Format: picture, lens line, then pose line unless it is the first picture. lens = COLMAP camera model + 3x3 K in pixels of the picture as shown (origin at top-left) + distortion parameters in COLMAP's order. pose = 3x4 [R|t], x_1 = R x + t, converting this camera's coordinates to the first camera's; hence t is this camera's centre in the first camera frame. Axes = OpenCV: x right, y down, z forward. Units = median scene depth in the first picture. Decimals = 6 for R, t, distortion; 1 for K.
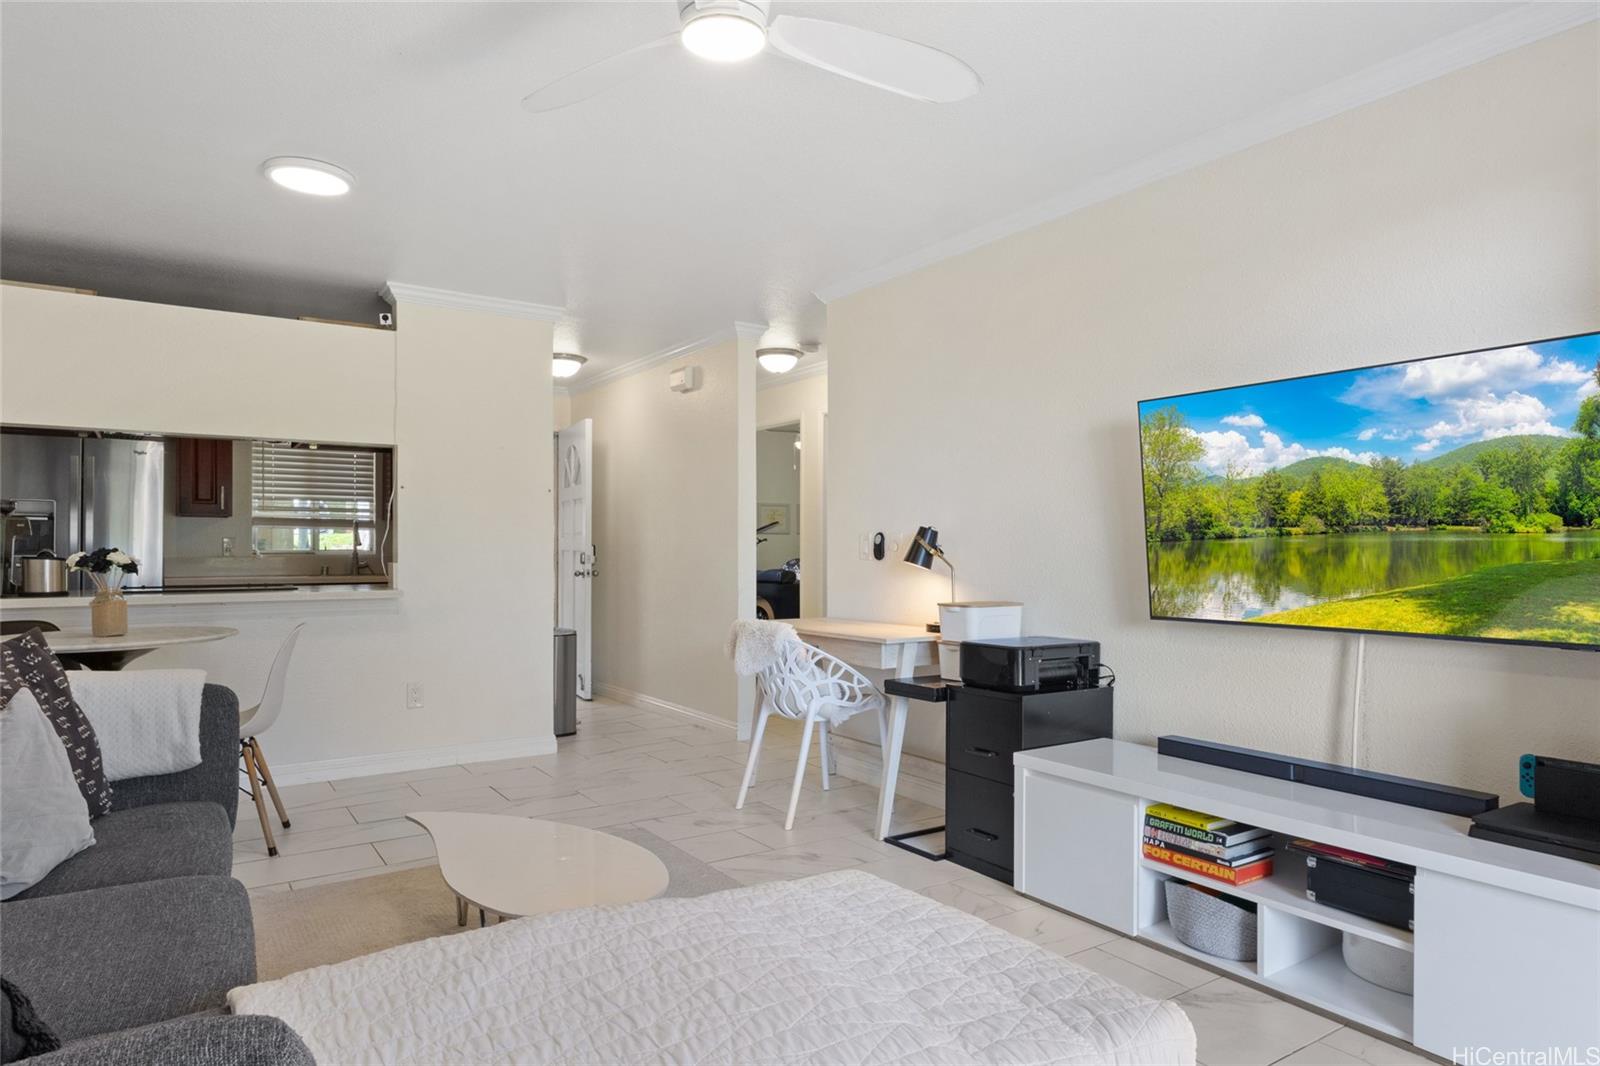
lens RADIAL K [[937.7, 0, 800.0], [0, 937.7, 533.0], [0, 0, 1]] dist [-0.001159, 0.000956]
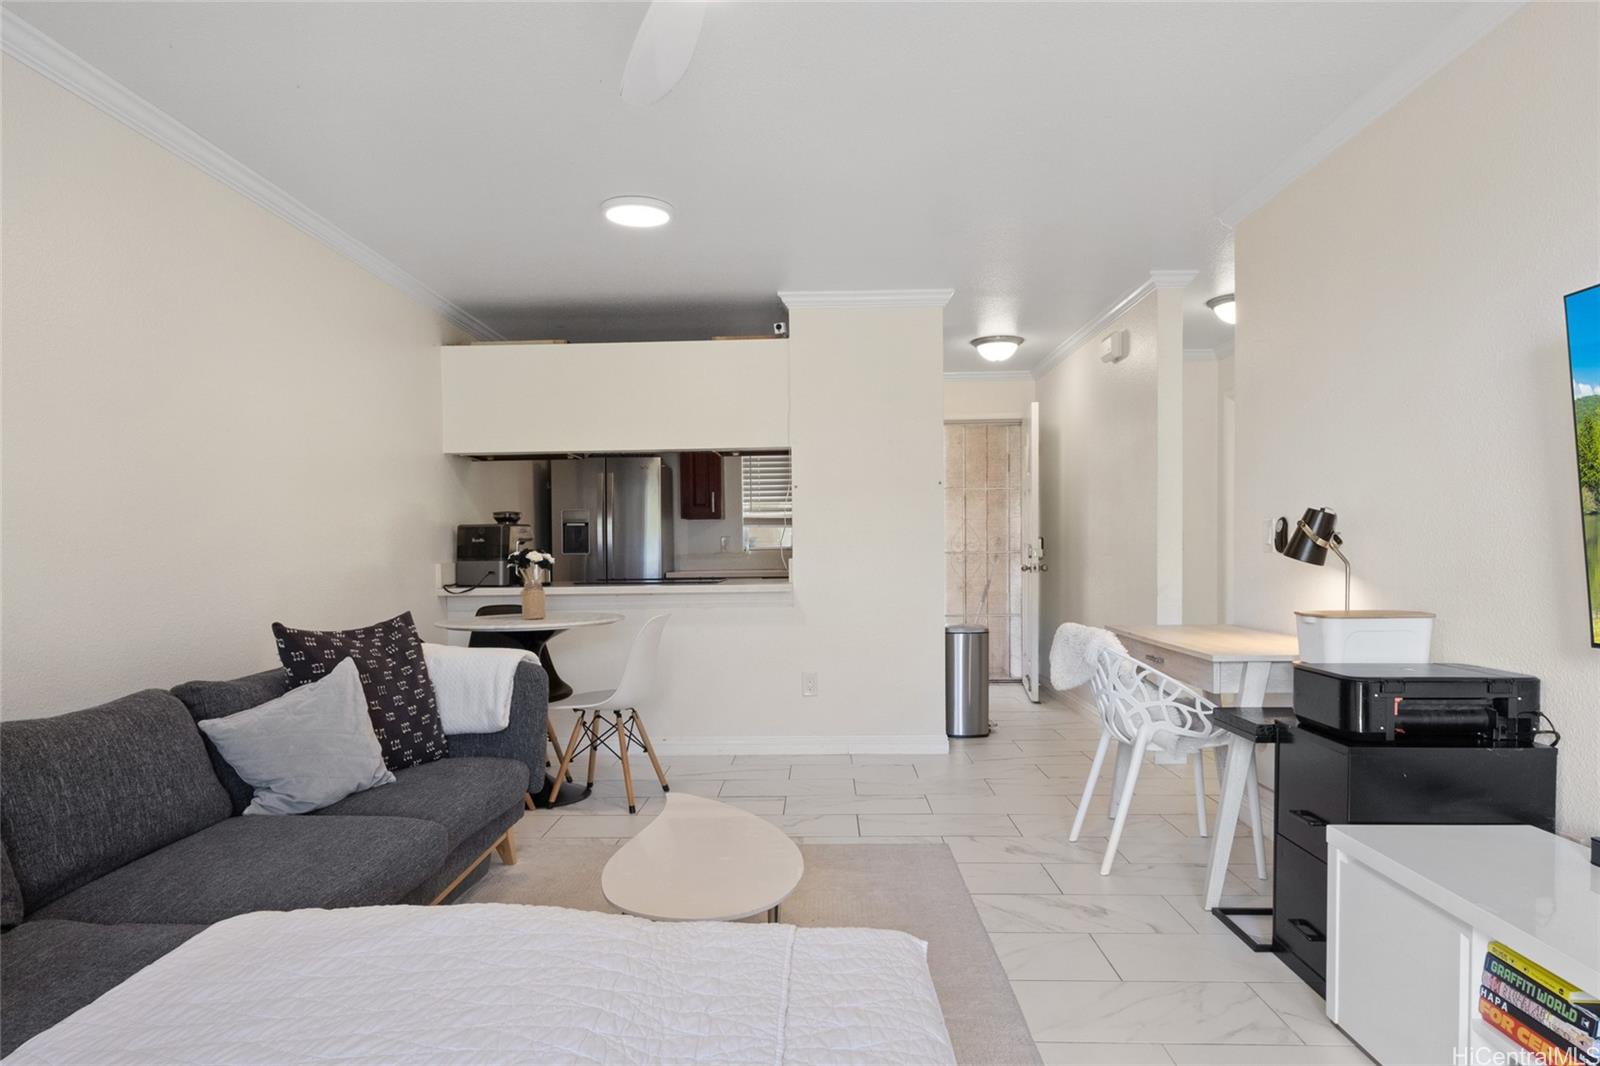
lens RADIAL K [[962.1, 0, 796.6], [0, 962.1, 563.7], [0, 0, 1]] dist [0.003545, 0.000686]
pose [[0.817257, -0.000083, -0.576273, 0.275874], [0.023291, 0.999188, 0.032887, 0.003008], [0.575802, -0.040299, 0.816595, 0.156773]]
